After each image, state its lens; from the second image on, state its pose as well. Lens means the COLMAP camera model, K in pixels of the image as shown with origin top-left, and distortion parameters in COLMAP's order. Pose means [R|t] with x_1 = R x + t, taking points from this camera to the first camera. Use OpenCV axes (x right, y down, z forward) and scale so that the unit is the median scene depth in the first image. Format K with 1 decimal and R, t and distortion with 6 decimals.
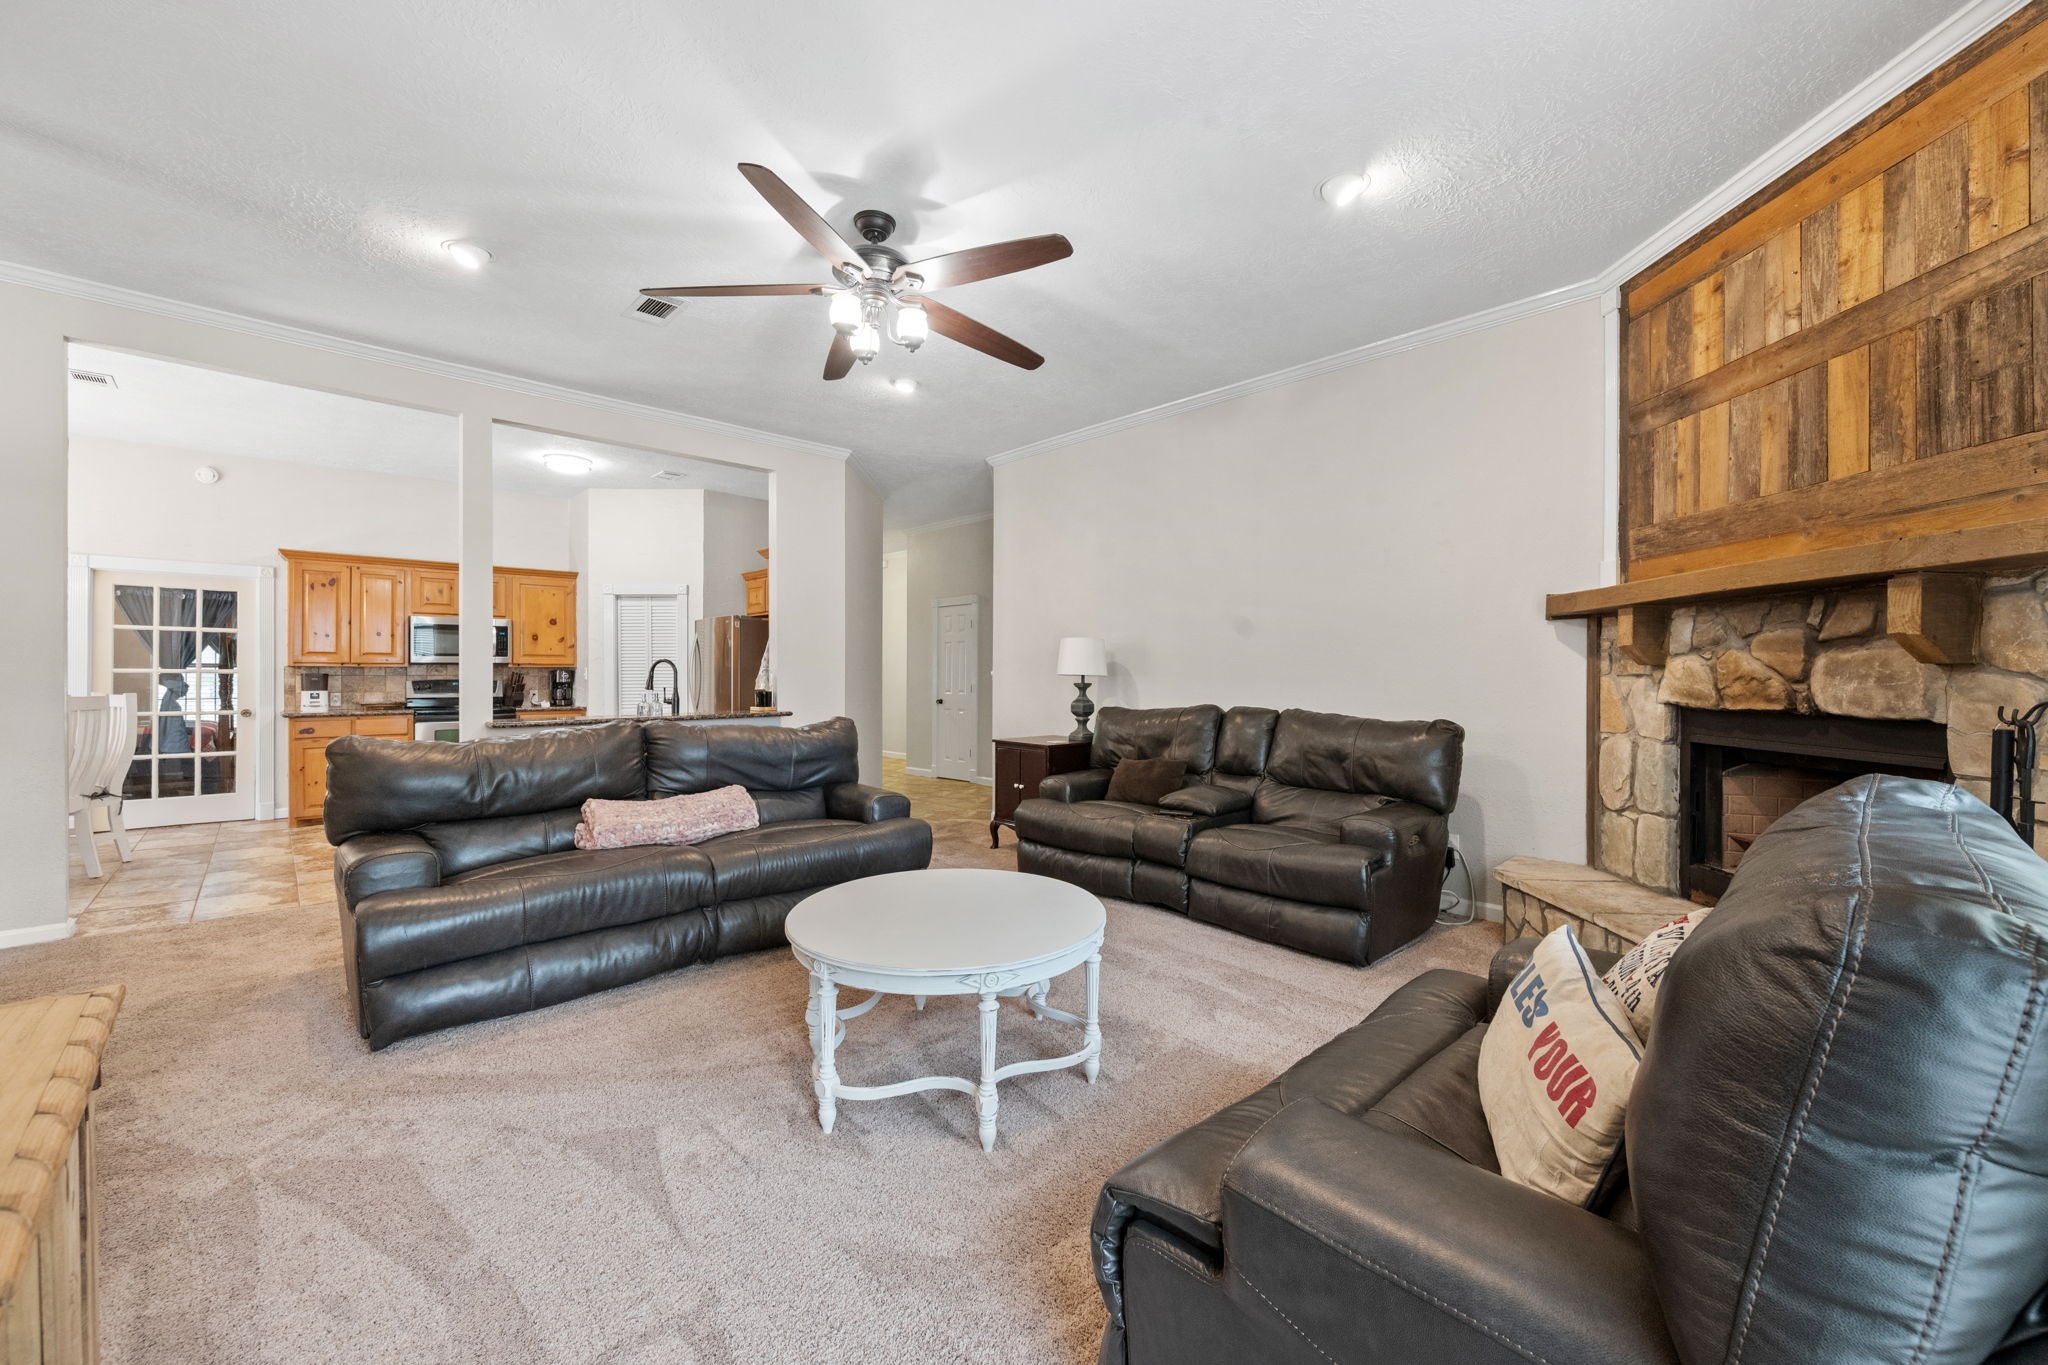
lens RADIAL K [[800.7, 0, 1028.8], [0, 800.7, 675.2], [0, 0, 1]] dist [-0.000695, 0.000093]
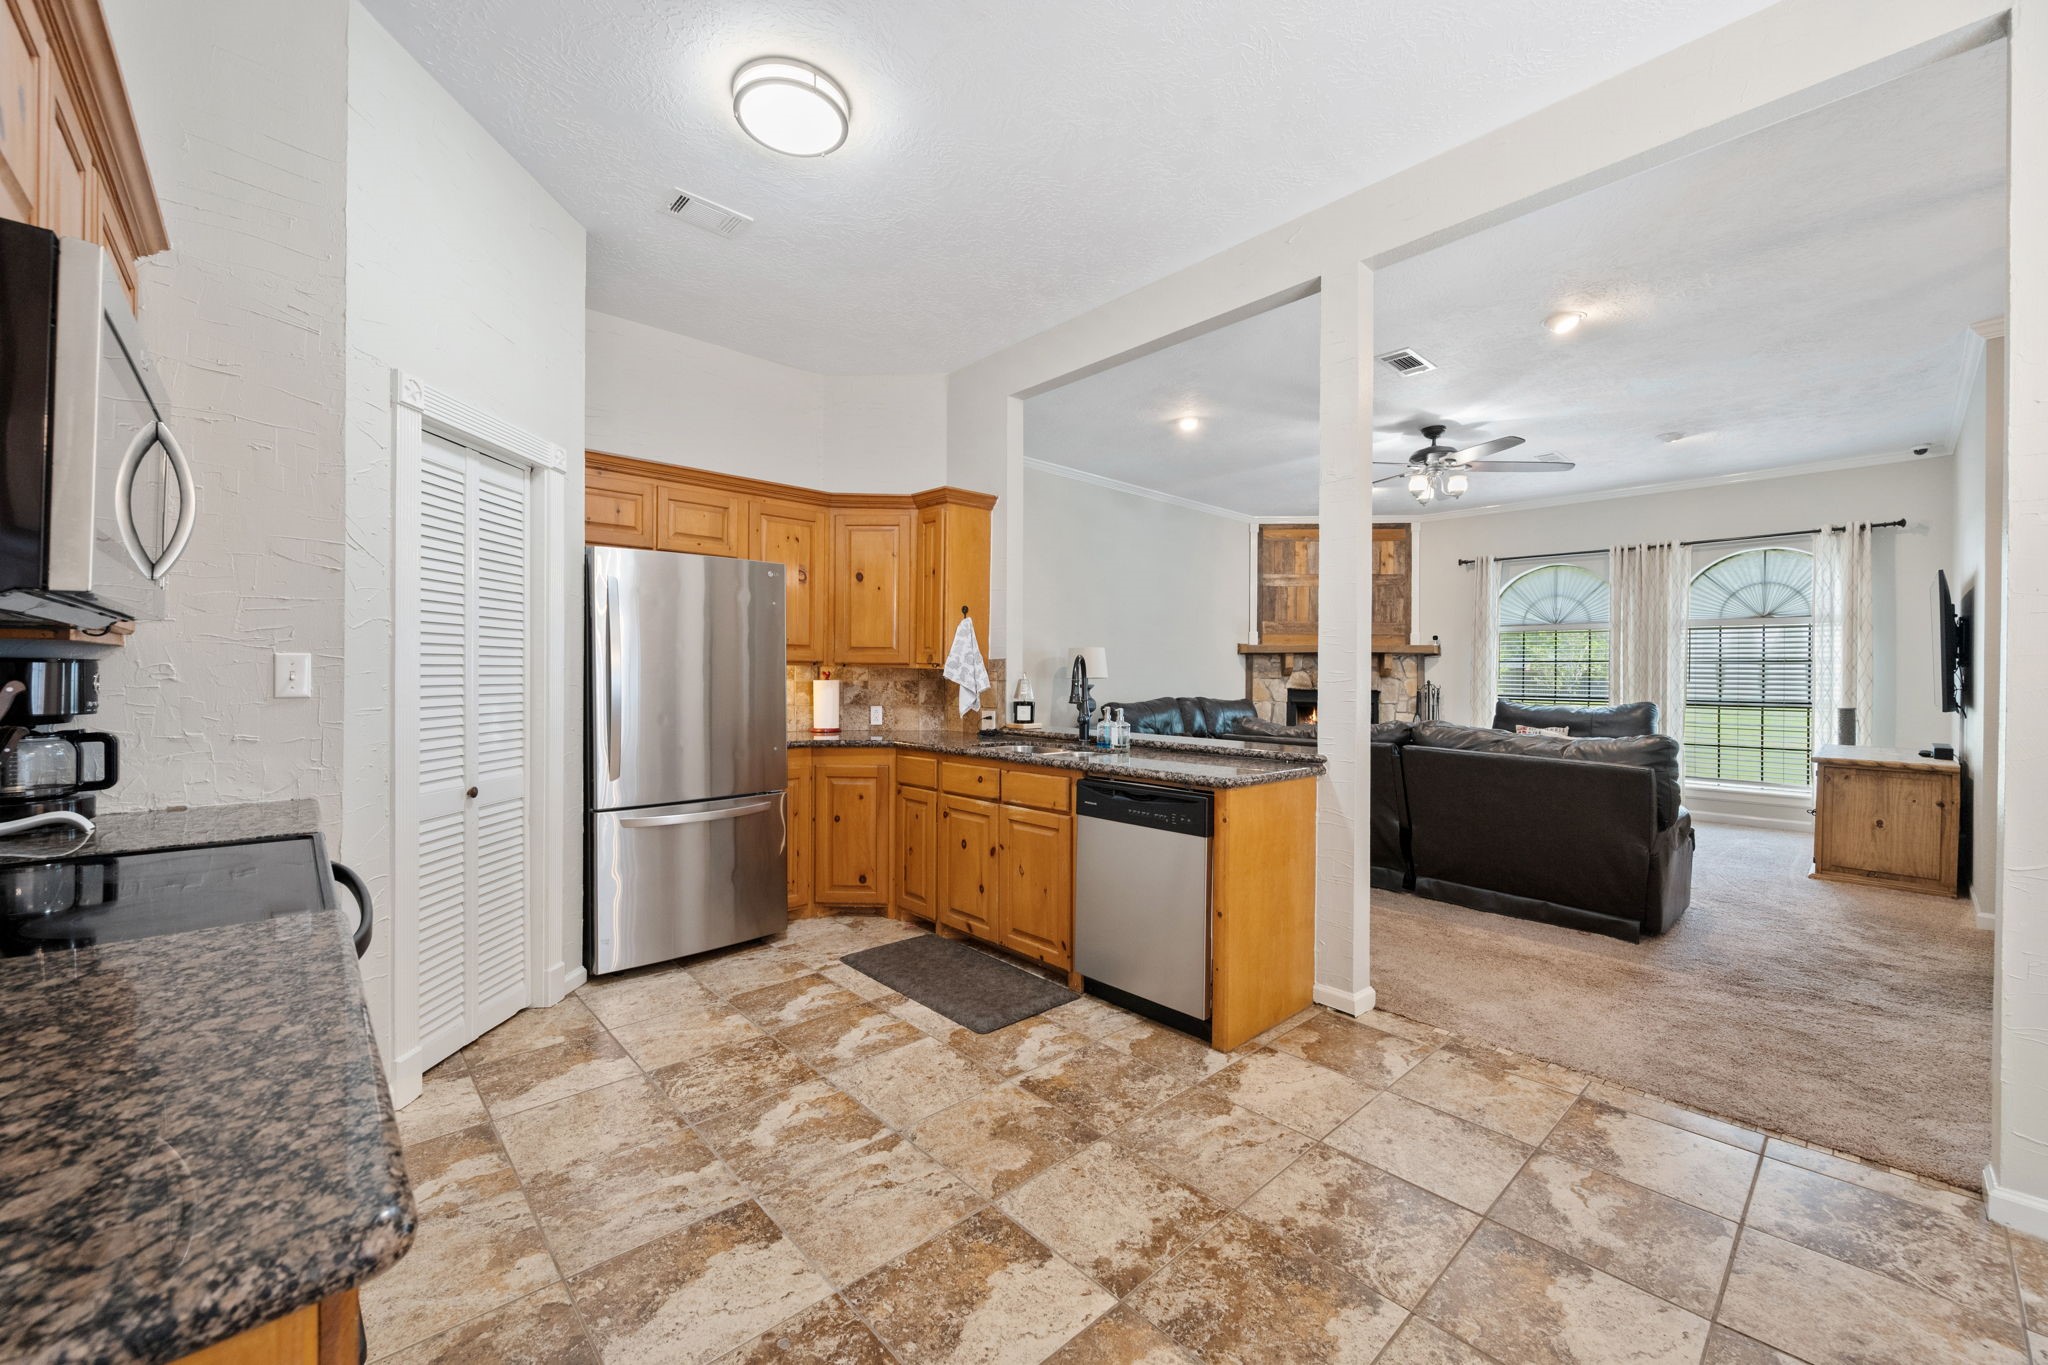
lens RADIAL K [[800.7, 0, 1028.8], [0, 800.7, 675.2], [0, 0, 1]] dist [-0.000695, 0.000093]
pose [[0.017358, -0.000770, 0.999849, -1.687440], [-0.005189, 0.999986, 0.000860, -0.007183], [-0.999836, -0.005203, 0.017354, 1.574614]]
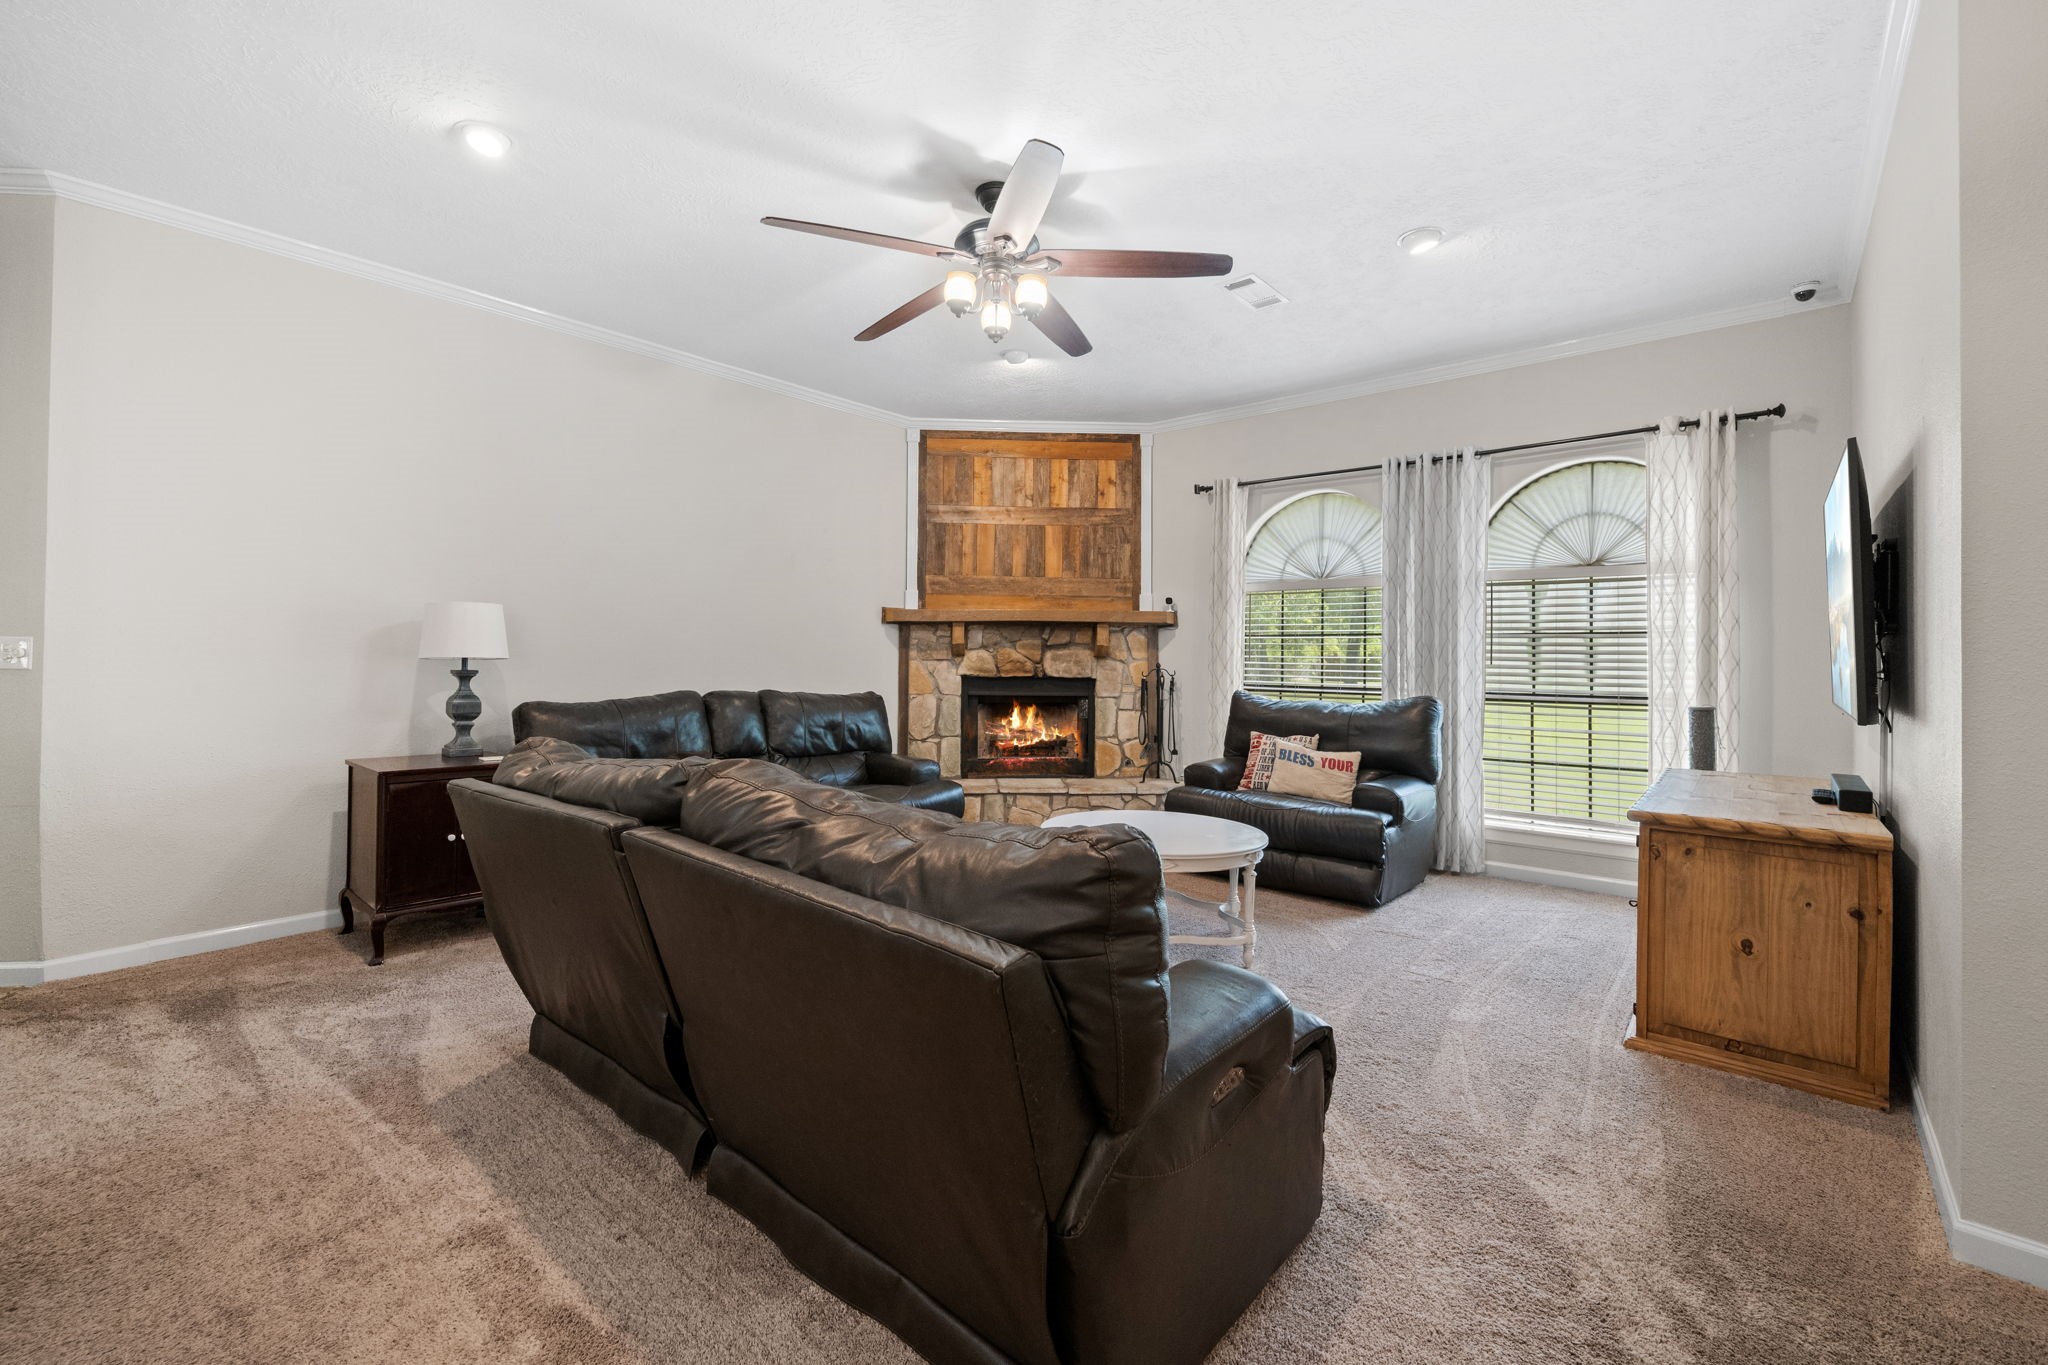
lens RADIAL K [[865.7, 0, 1026.9], [0, 865.7, 649.6], [0, 0, 1]] dist [-0.000215, -0.000256]
pose [[-0.097712, 0.009155, 0.995173, -1.033591], [-0.005983, 0.999934, -0.009786, -0.004433], [-0.995197, -0.006910, -0.097651, 0.892119]]
